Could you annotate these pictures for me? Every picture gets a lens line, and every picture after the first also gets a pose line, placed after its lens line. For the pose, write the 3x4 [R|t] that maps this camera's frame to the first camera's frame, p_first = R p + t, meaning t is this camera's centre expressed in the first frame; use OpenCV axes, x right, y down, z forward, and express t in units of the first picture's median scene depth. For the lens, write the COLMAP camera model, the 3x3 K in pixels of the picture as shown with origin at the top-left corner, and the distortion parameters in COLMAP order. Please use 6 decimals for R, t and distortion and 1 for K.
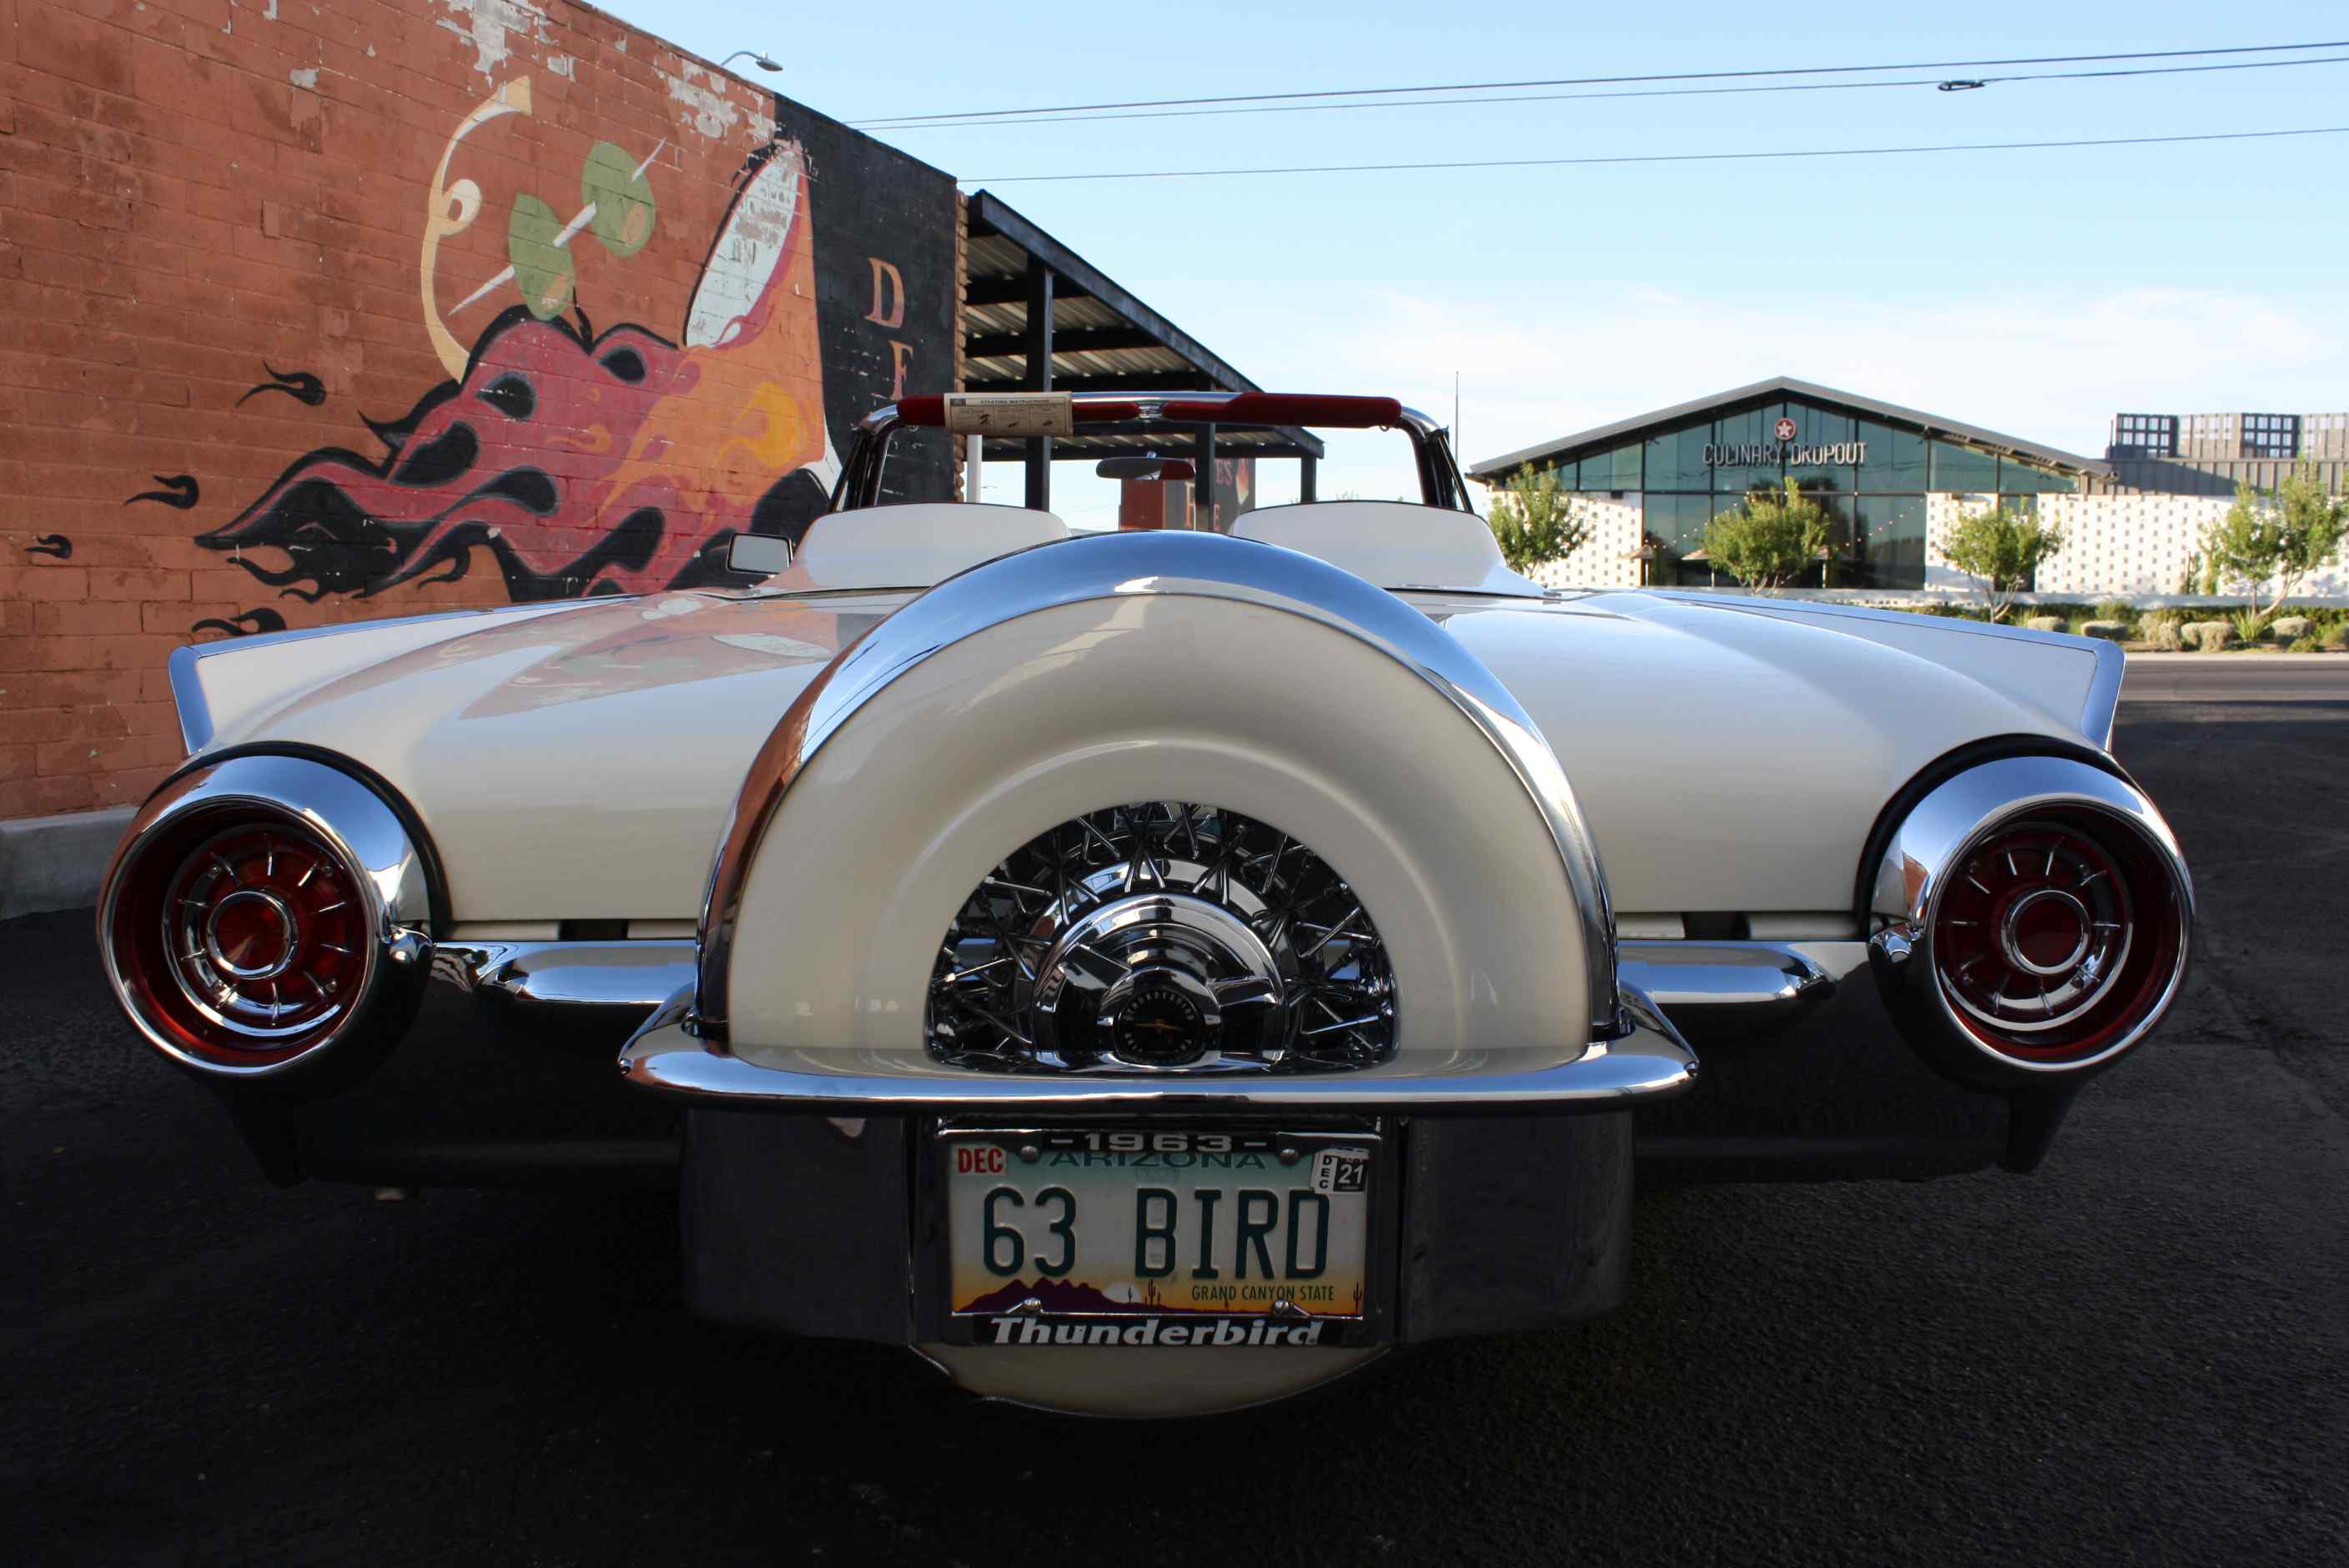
lens RADIAL K [[2020.4, 0, 1178.7], [0, 2020.4, 787.5], [0, 0, 1]] dist [-0.170597, 0.157894]
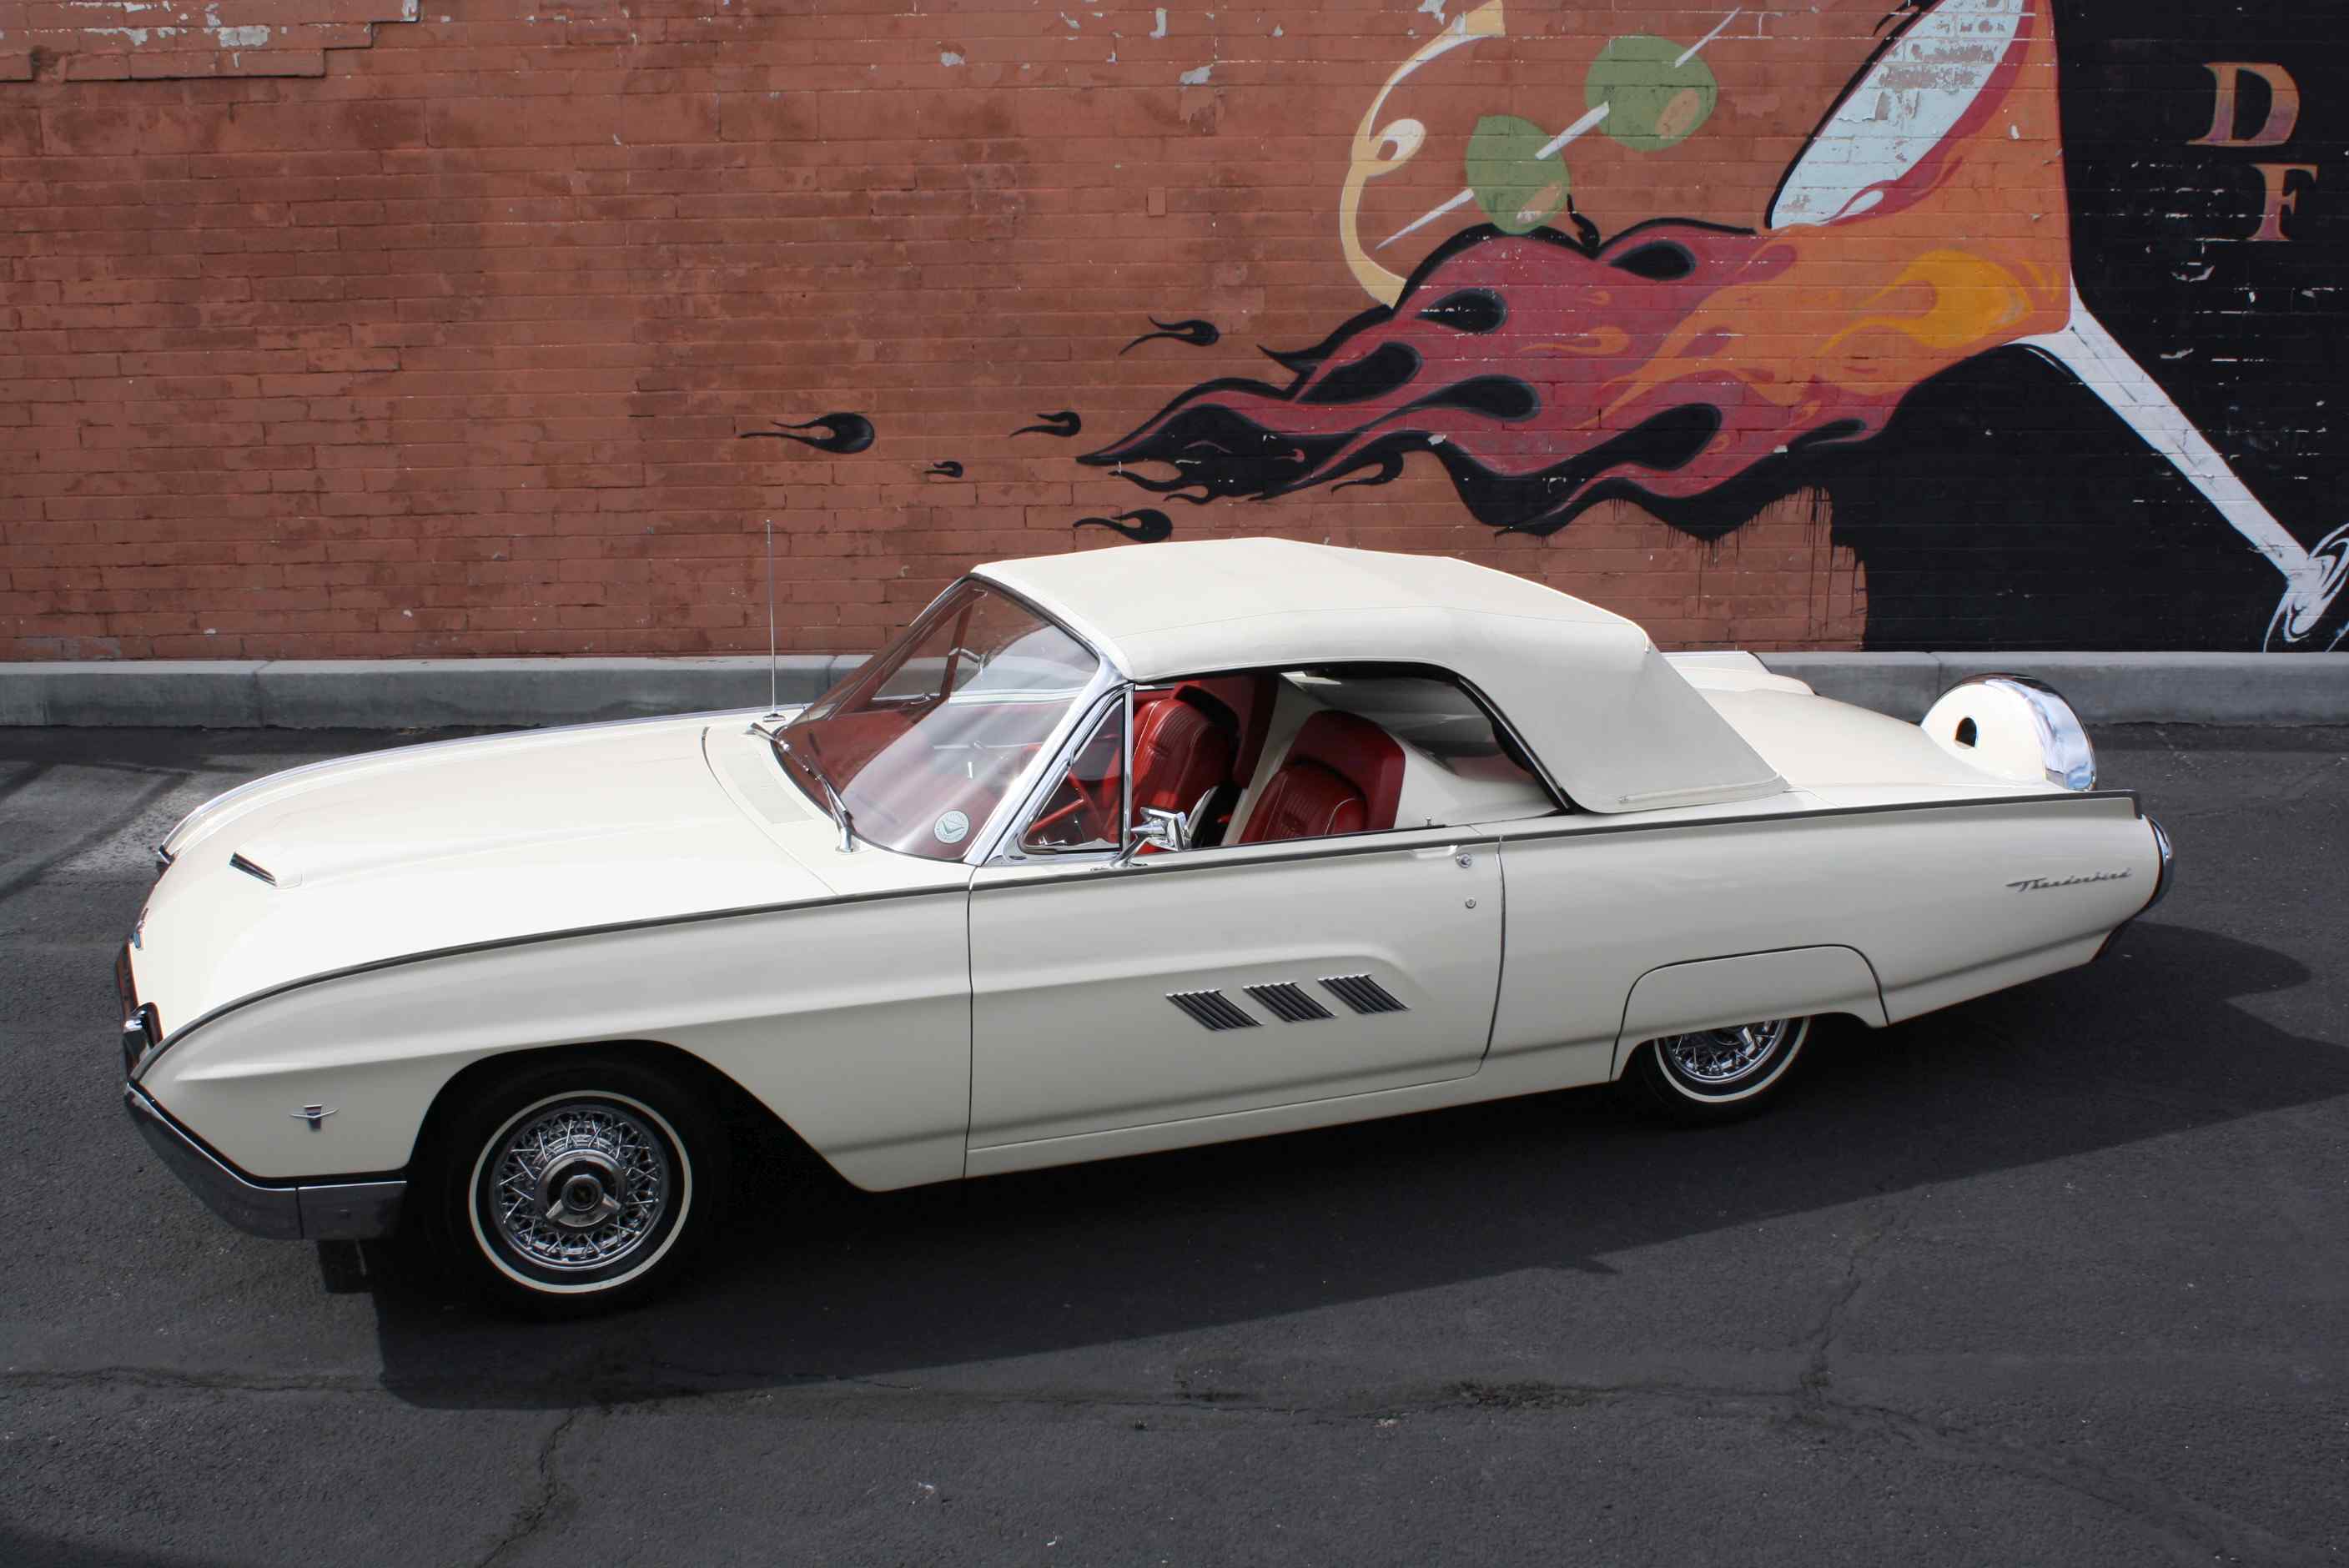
lens RADIAL K [[2453.3, 0, 1186.9], [0, 2453.3, 784.5], [0, 0, 1]] dist [-0.140199, 0.176340]
pose [[0.321751, 0.257780, -0.911057, 0.957149], [-0.072598, 0.966108, 0.247718, -0.289549], [0.944037, -0.013562, 0.329561, 0.453709]]
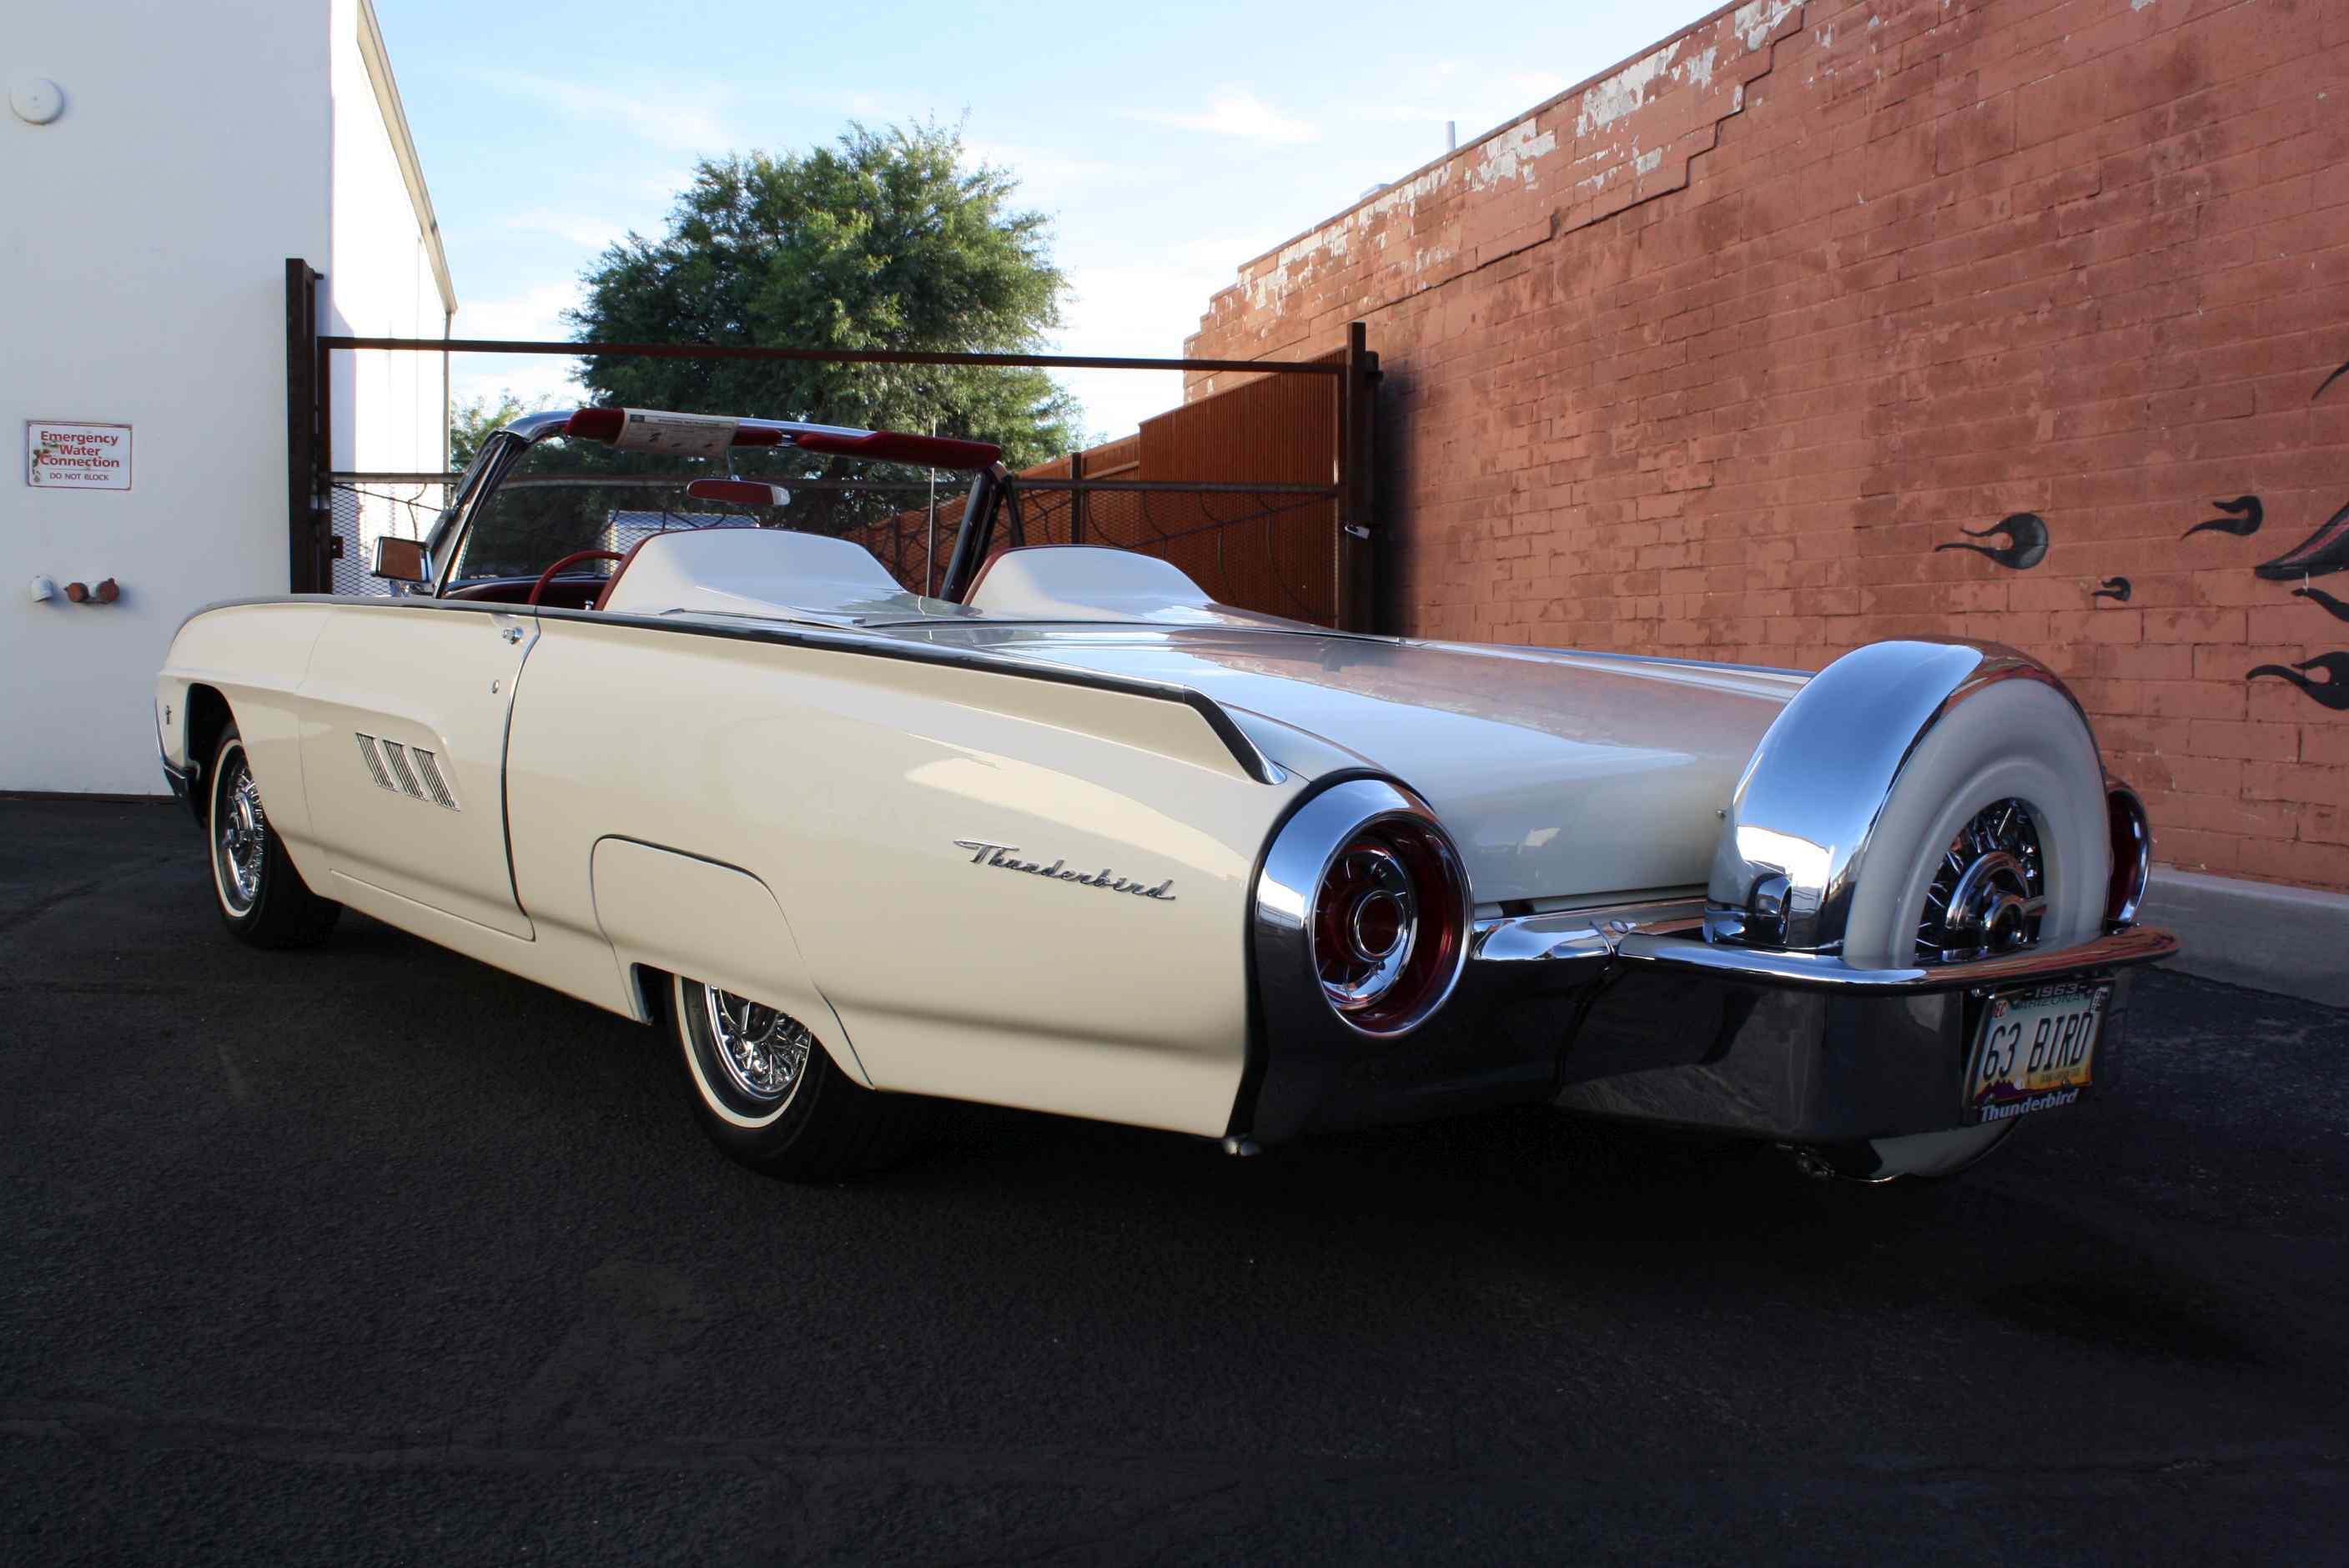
lens RADIAL K [[2158.6, 0, 1193.3], [0, 2158.6, 780.9], [0, 0, 1]] dist [-0.159686, 0.161326]
pose [[-0.816078, 0.017919, -0.577664, 0.343208], [-0.066132, 0.990059, 0.124137, -0.103974], [0.574146, 0.139508, -0.806780, 1.292188]]
